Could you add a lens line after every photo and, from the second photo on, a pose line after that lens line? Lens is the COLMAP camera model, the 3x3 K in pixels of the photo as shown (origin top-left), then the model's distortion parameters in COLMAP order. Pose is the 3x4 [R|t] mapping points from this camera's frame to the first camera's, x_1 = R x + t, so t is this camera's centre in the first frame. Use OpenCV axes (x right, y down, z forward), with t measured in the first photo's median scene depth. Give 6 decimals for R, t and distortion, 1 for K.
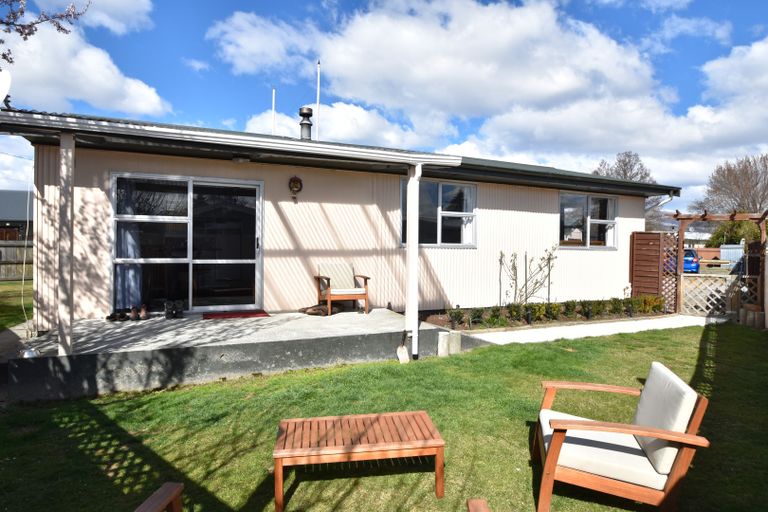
lens RADIAL K [[426.1, 0, 384.5], [0, 426.1, 251.9], [0, 0, 1]] dist [-0.002971, -0.000210]
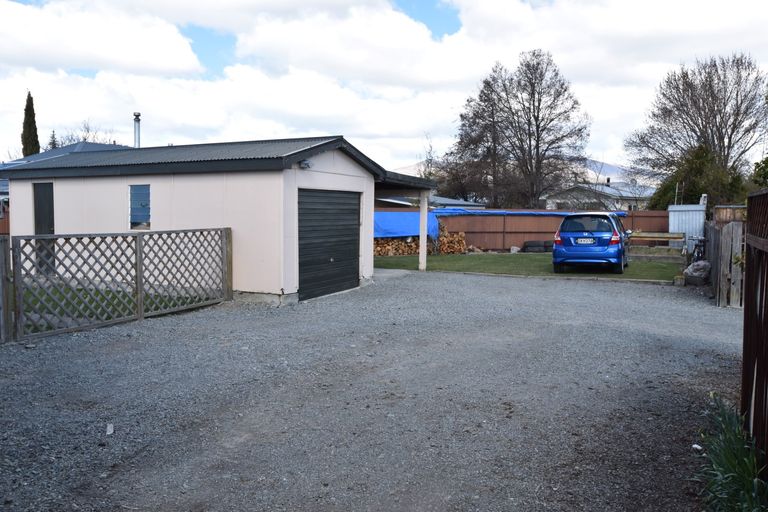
lens RADIAL K [[613.0, 0, 383.3], [0, 613.0, 257.0], [0, 0, 1]] dist [0.013029, 0.004371]
pose [[0.975502, -0.033452, 0.217433, 0.231627], [0.021192, 0.998064, 0.058474, -0.003662], [-0.218968, -0.052434, 0.974322, 0.274416]]
